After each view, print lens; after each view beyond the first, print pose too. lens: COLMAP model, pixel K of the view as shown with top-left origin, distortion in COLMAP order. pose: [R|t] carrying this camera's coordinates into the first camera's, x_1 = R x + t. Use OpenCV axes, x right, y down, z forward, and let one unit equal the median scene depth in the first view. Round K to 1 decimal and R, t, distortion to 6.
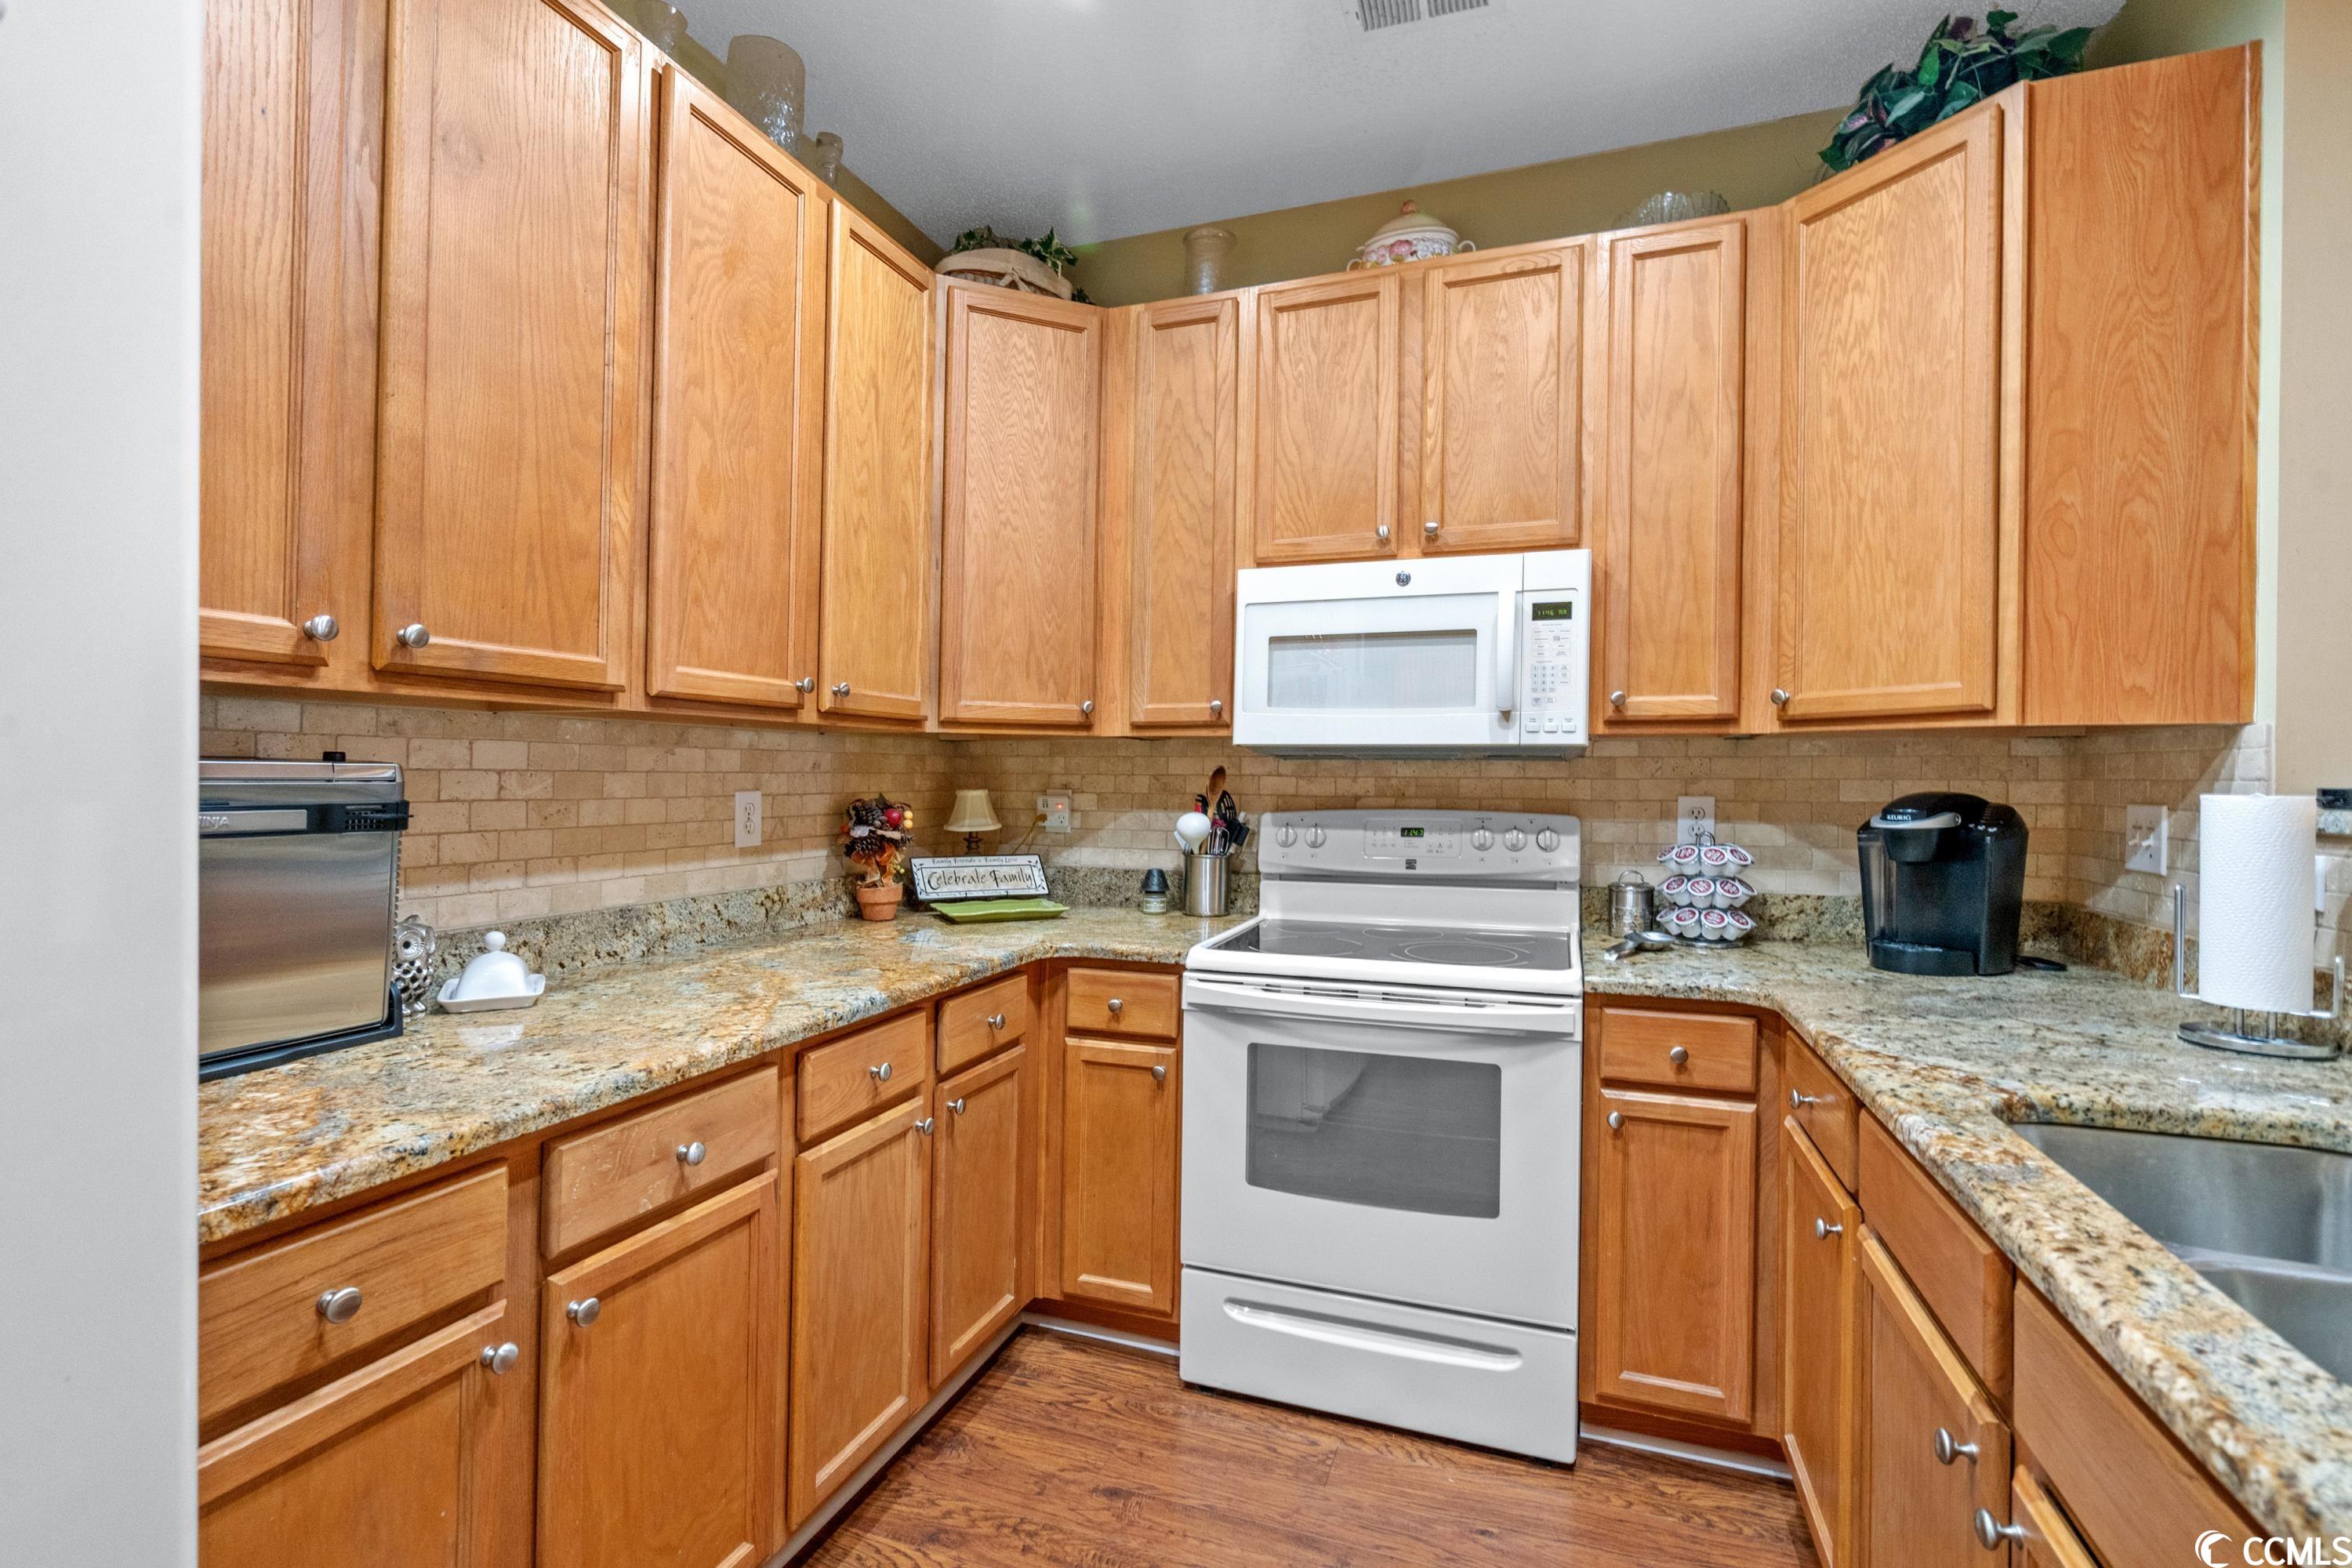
lens RADIAL K [[1081.3, 0, 1139.2], [0, 1081.3, 765.2], [0, 0, 1]] dist [-0.010671, 0.005519]
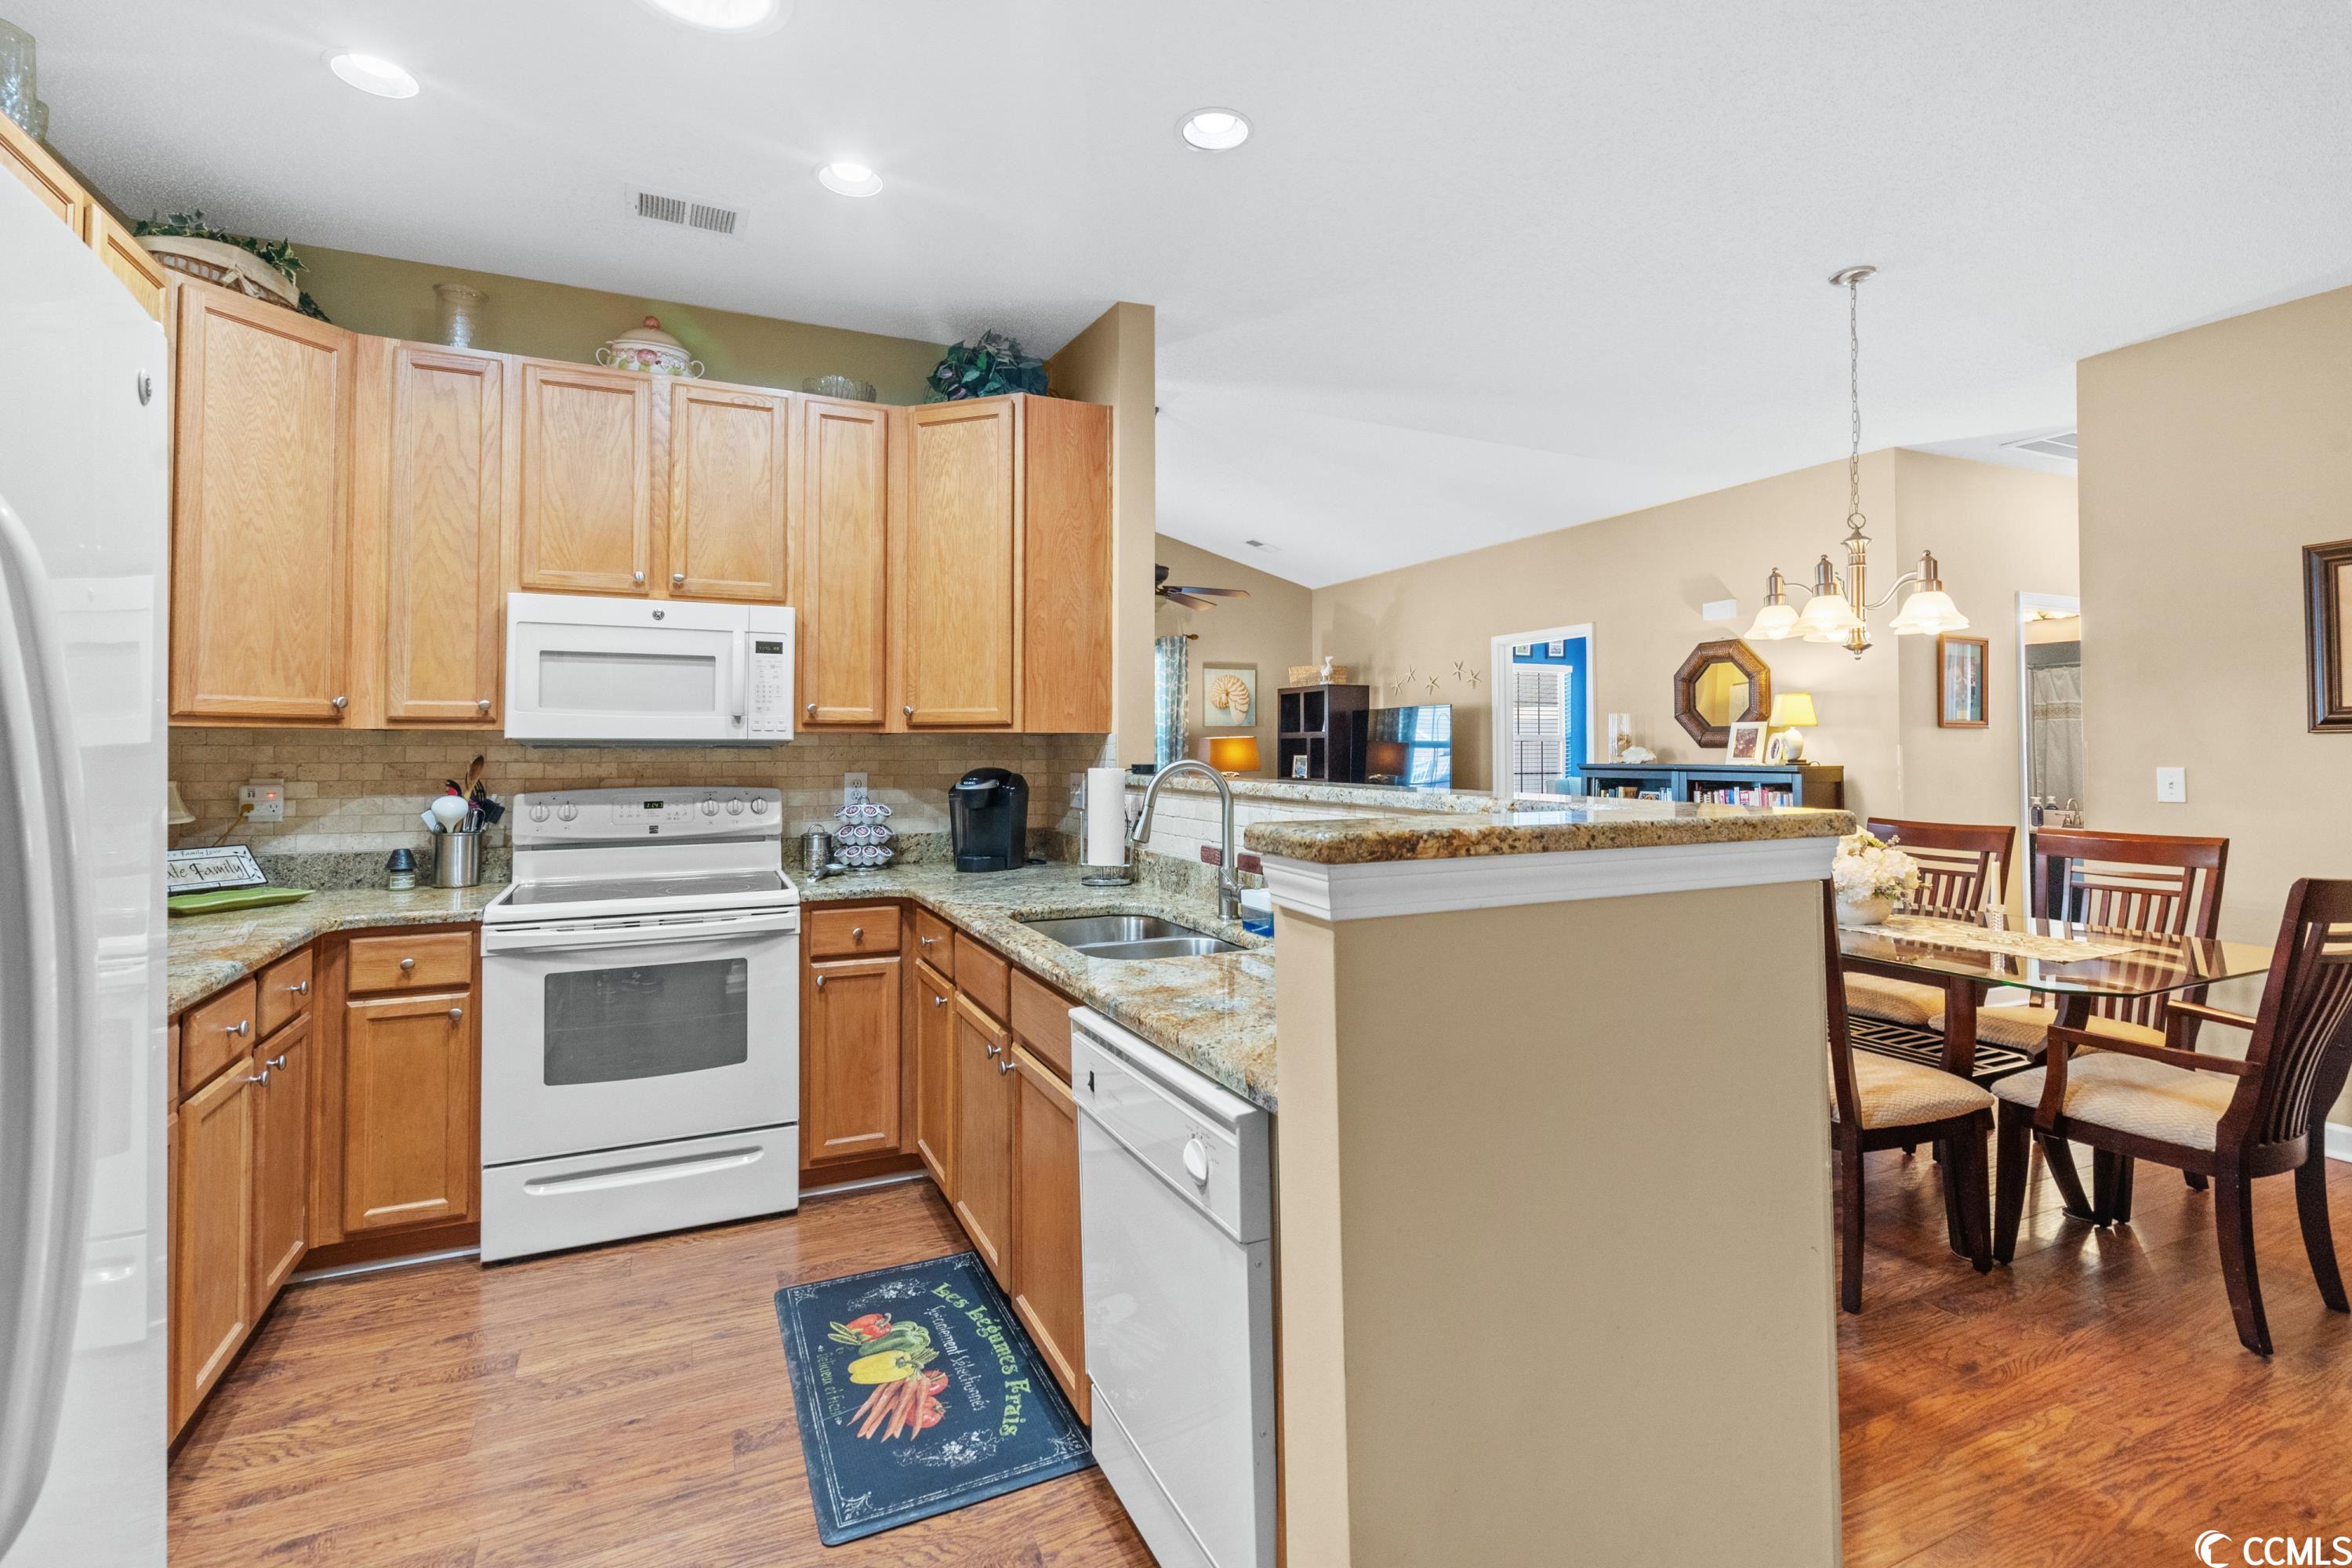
lens RADIAL K [[1066.9, 0, 1171.9], [0, 1066.9, 787.1], [0, 0, 1]] dist [-0.001836, 0.000603]
pose [[0.693781, -0.032205, 0.719465, -0.266511], [-0.001489, 0.998933, 0.046150, -0.021445], [-0.720184, -0.033090, 0.692994, -0.371519]]
